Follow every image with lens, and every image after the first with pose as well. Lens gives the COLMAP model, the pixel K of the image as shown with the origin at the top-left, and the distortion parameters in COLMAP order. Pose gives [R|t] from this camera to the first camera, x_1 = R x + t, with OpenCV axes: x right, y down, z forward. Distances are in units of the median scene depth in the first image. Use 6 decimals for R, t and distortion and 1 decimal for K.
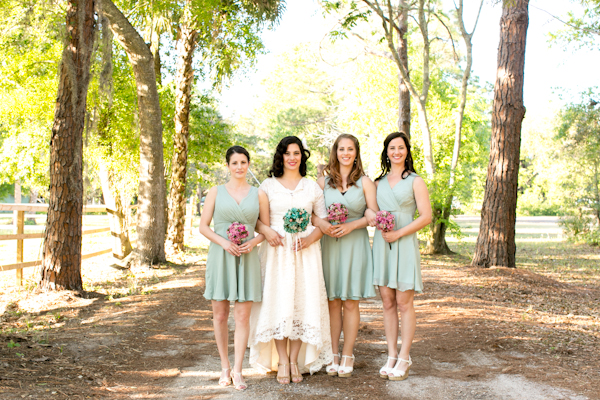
lens RADIAL K [[870.2, 0, 300.0], [0, 870.2, 200.0], [0, 0, 1]] dist [0.029673, 0.000016]
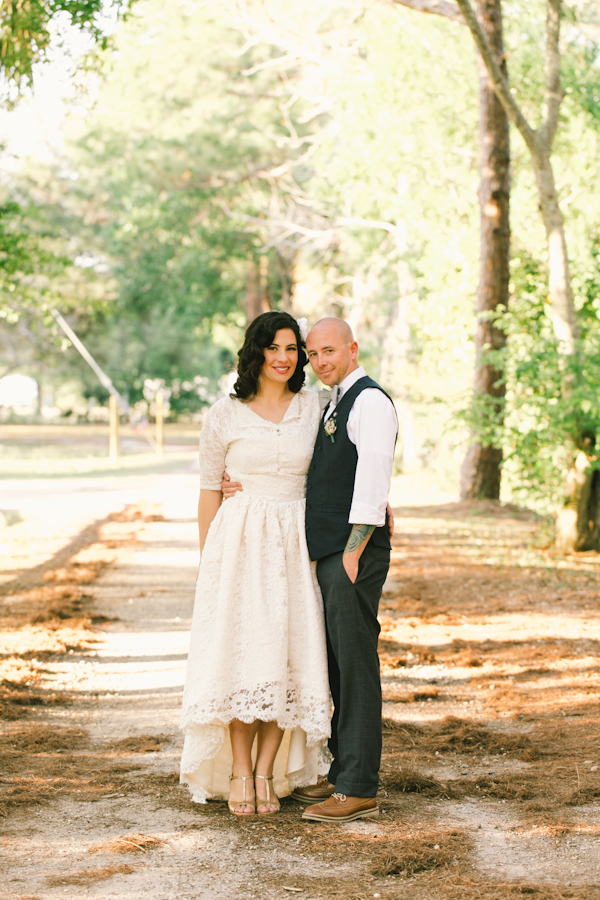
lens RADIAL K [[2529.7, 0, 300.0], [0, 2529.7, 450.0], [0, 0, 1]] dist [-0.053415, -0.470236]
pose [[0.999002, -0.005174, 0.044373, -0.013537], [0.004123, 0.999710, 0.023737, -0.008882], [-0.044483, -0.023531, 0.998733, -0.085848]]
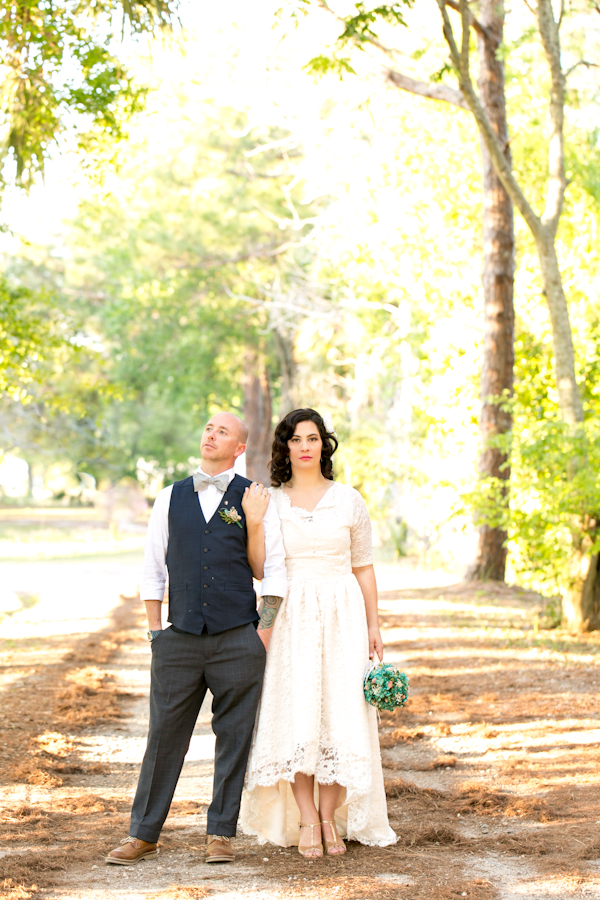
lens RADIAL K [[2601.6, 0, 300.0], [0, 2601.6, 450.0], [0, 0, 1]] dist [-0.181892, 0.851450]
pose [[0.998870, -0.005150, 0.047236, -0.023275], [0.005527, 0.999954, -0.007862, -0.010104], [-0.047193, 0.008114, 0.998853, -0.134496]]
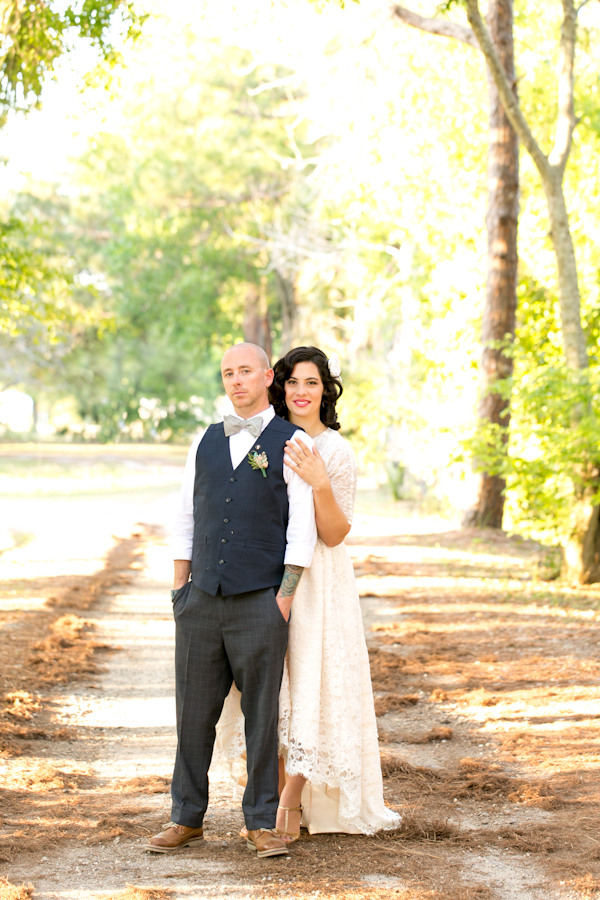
lens RADIAL K [[2529.7, 0, 300.0], [0, 2529.7, 450.0], [0, 0, 1]] dist [-0.053415, -0.470236]
pose [[0.998809, 0.013100, 0.046999, -0.017661], [-0.013840, 0.999785, 0.015447, -0.010808], [-0.046786, -0.016080, 0.998775, -0.069514]]
